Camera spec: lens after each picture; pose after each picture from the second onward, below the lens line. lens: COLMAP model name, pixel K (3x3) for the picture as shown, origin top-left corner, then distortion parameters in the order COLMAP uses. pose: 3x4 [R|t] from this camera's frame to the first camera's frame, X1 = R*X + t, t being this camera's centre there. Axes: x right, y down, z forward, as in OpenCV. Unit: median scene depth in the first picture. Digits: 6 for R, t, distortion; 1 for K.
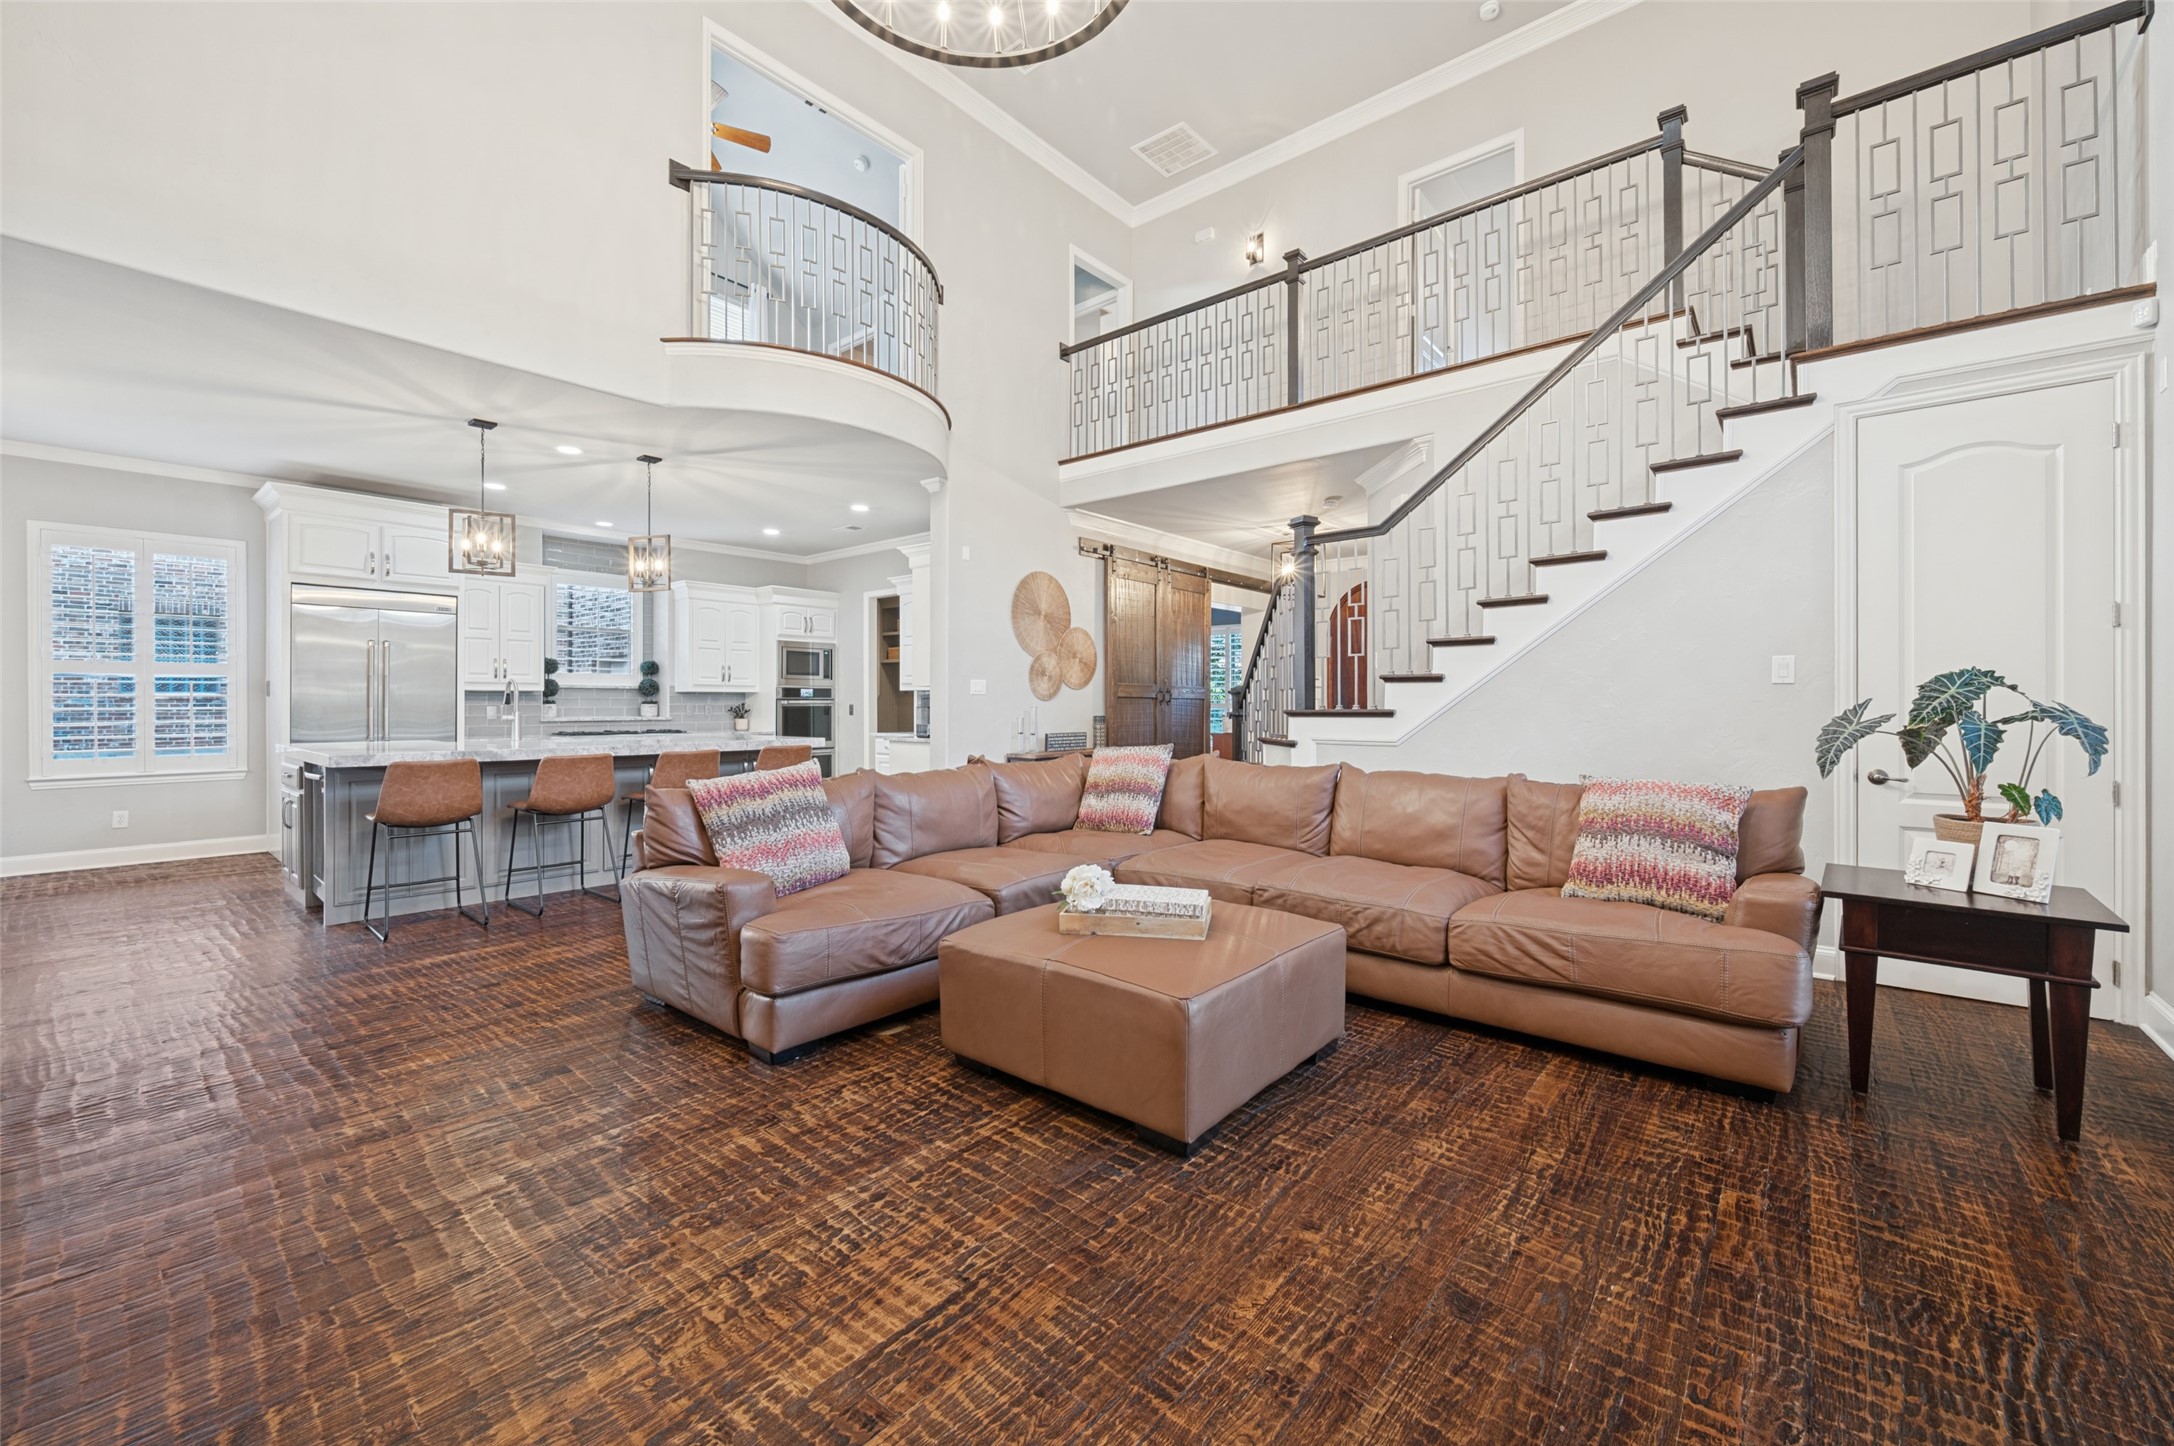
lens RADIAL K [[863.4, 0, 1087.4], [0, 863.4, 704.3], [0, 0, 1]] dist [-0.001263, 0.000202]
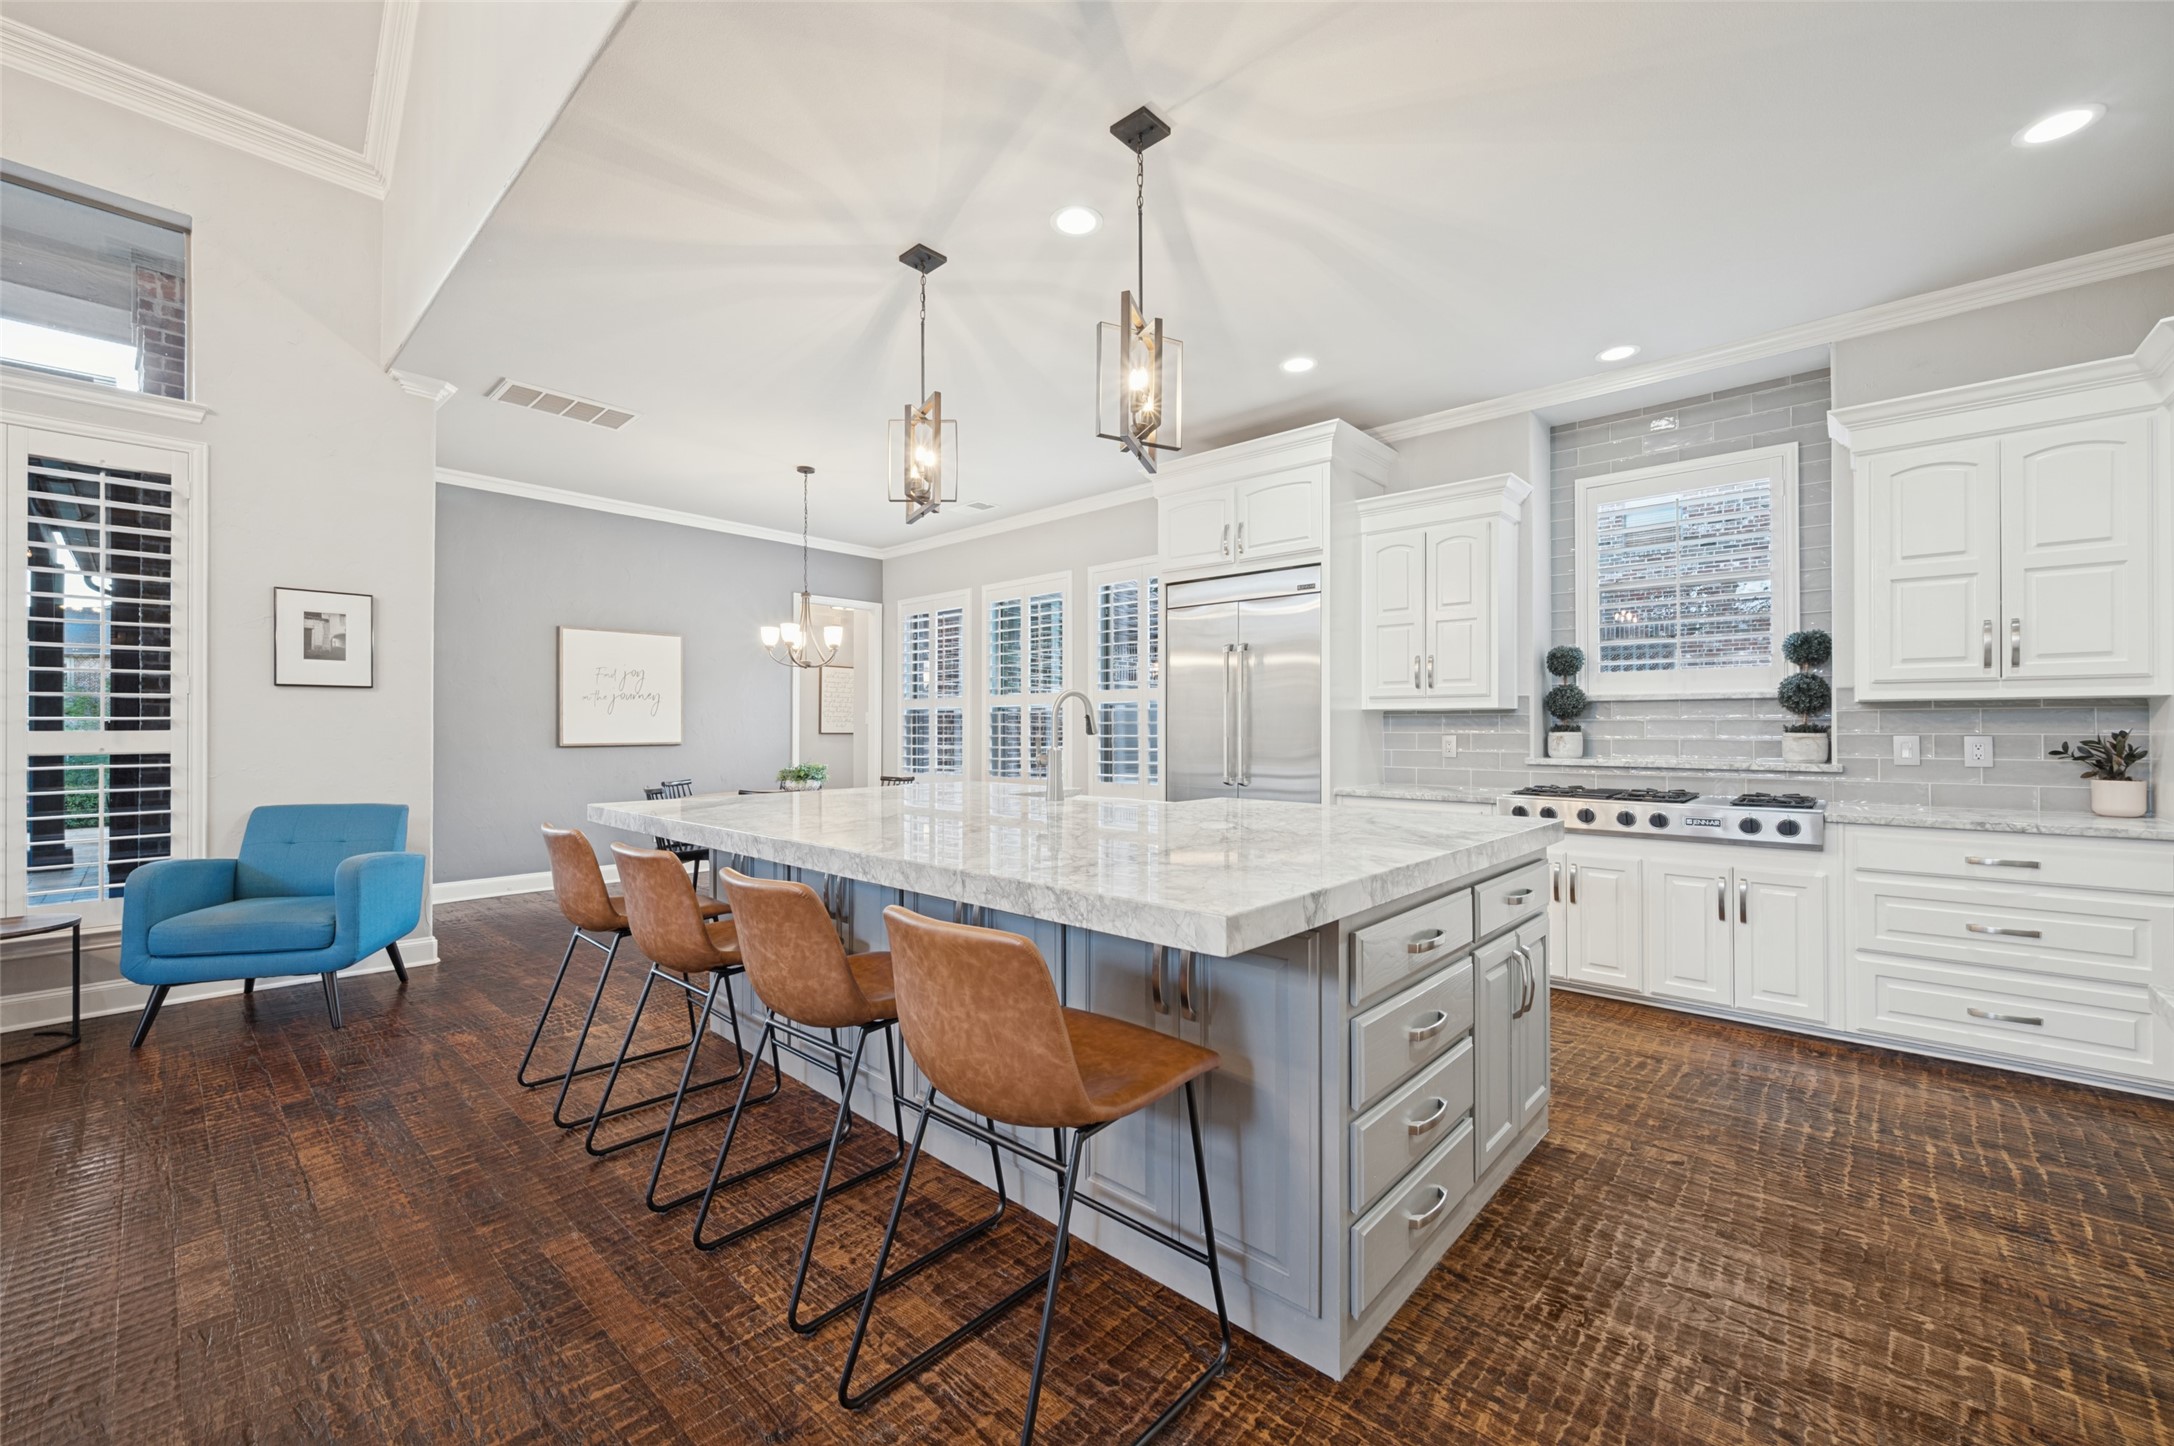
lens RADIAL K [[855.8, 0, 1087.0], [0, 855.8, 723.0], [0, 0, 1]] dist [-0.001734, 0.000722]
pose [[-0.039017, -0.005587, -0.999223, -0.105285], [0.000366, 0.999984, -0.005606, -0.004111], [0.999238, -0.000585, -0.039014, 0.964021]]
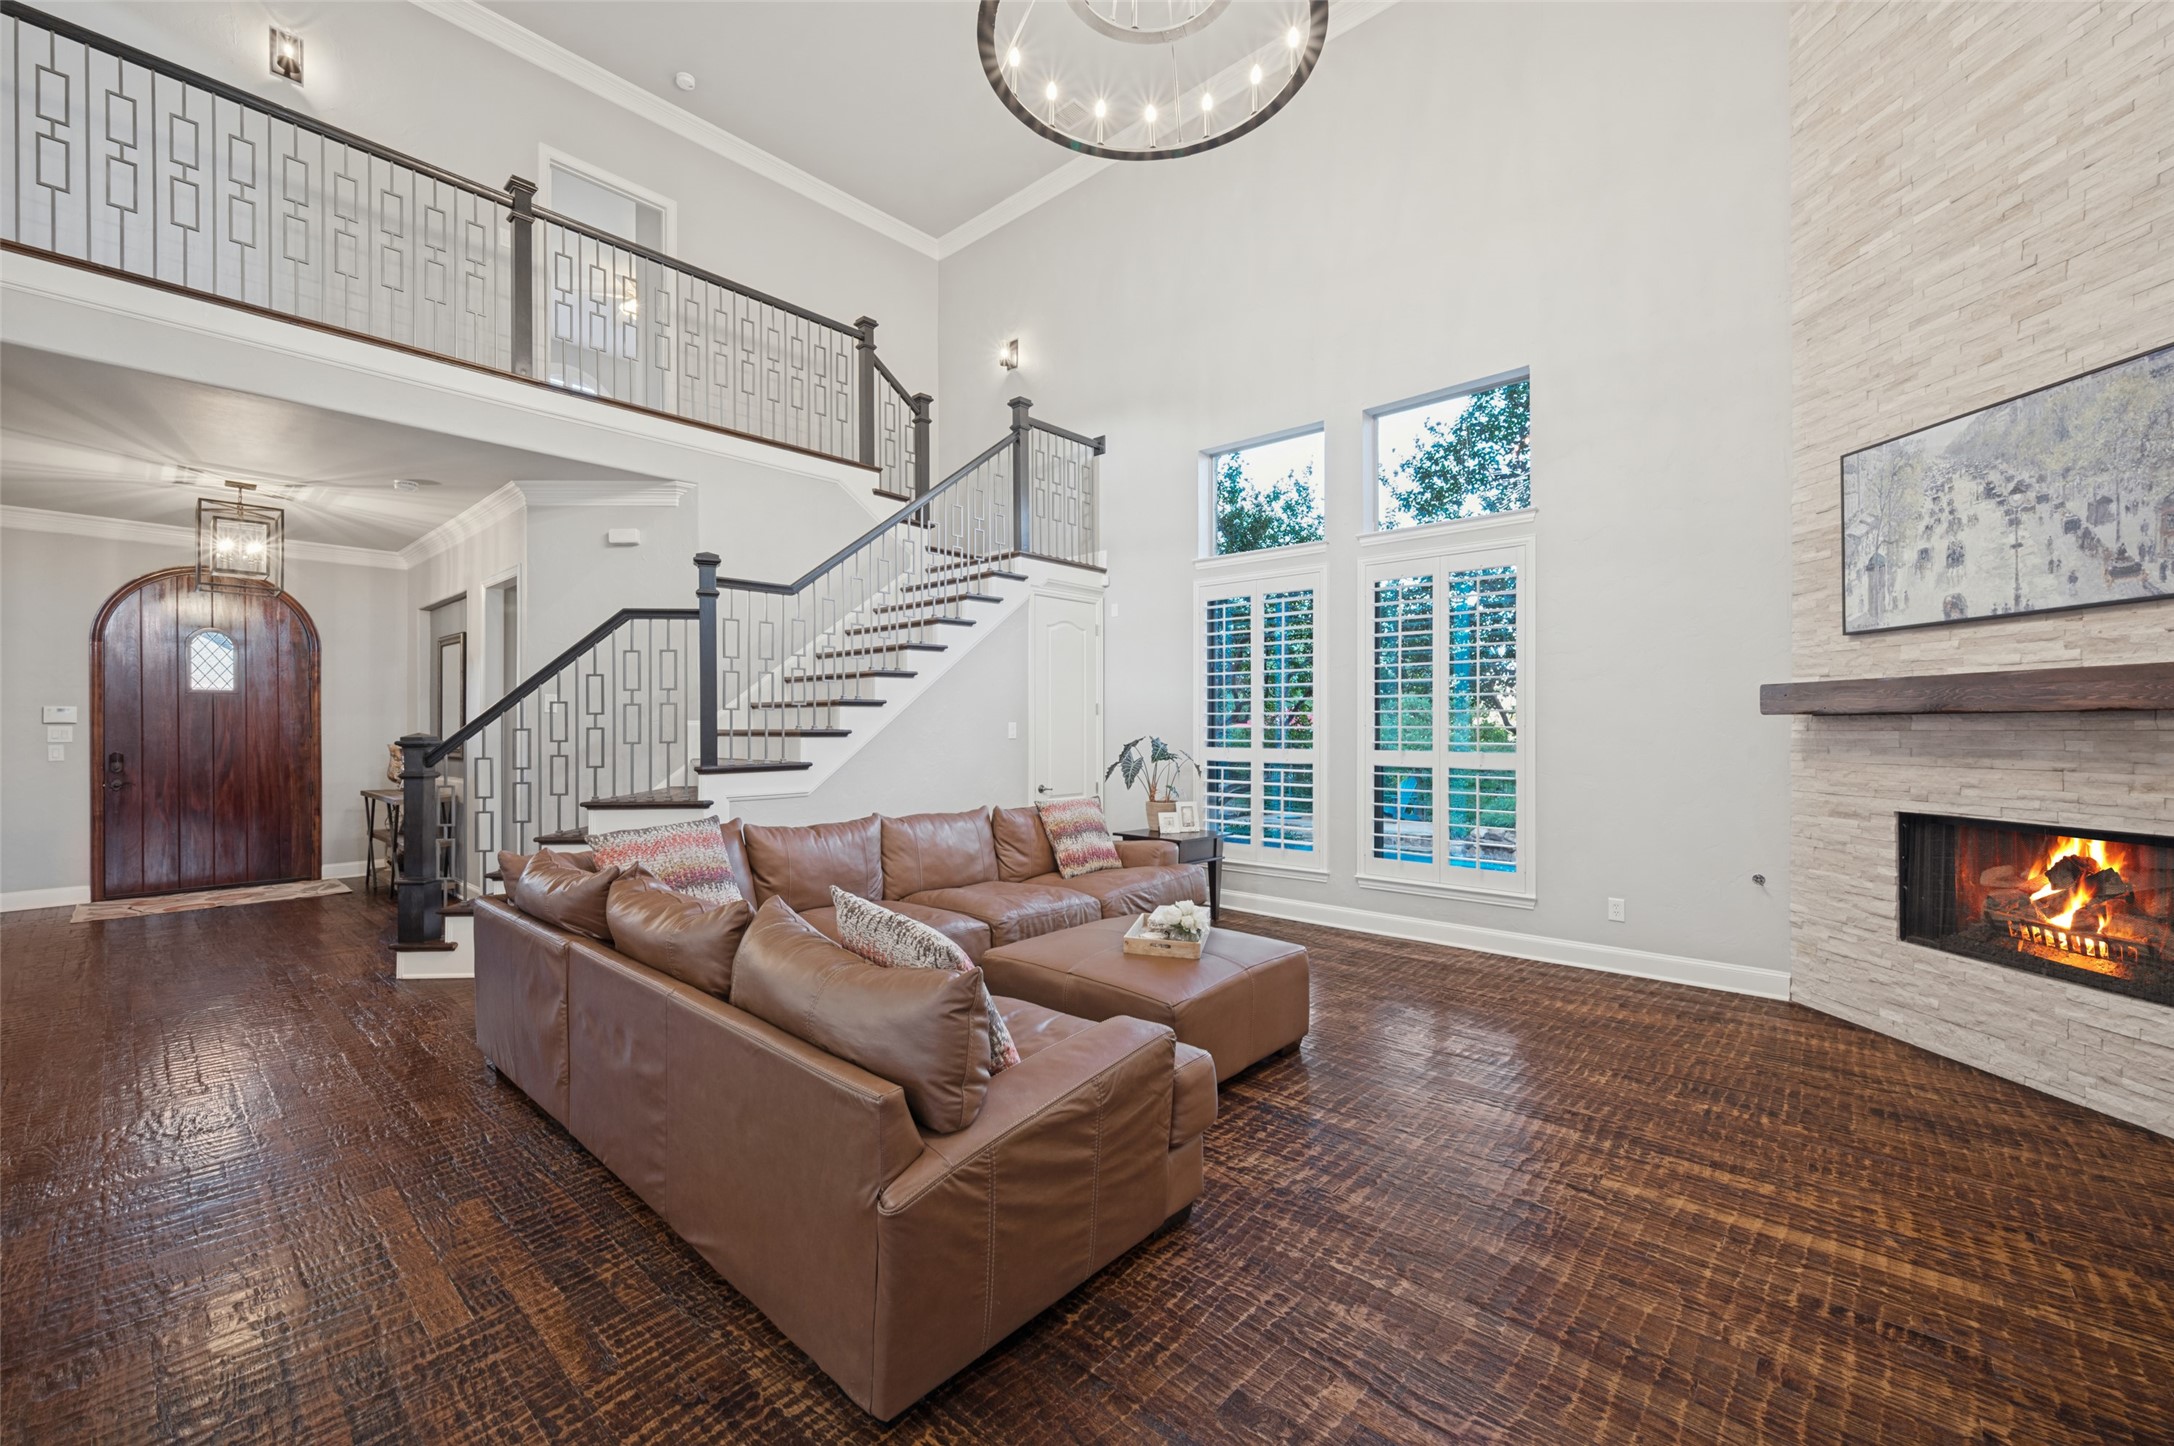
lens RADIAL K [[866.3, 0, 1087.8], [0, 866.3, 721.4], [0, 0, 1]] dist [0.000732, 0.000159]
pose [[0.031121, 0.005736, 0.999499, -0.529440], [0.001864, 0.999981, -0.005796, -0.028236], [-0.999514, 0.002043, 0.031109, 0.463532]]
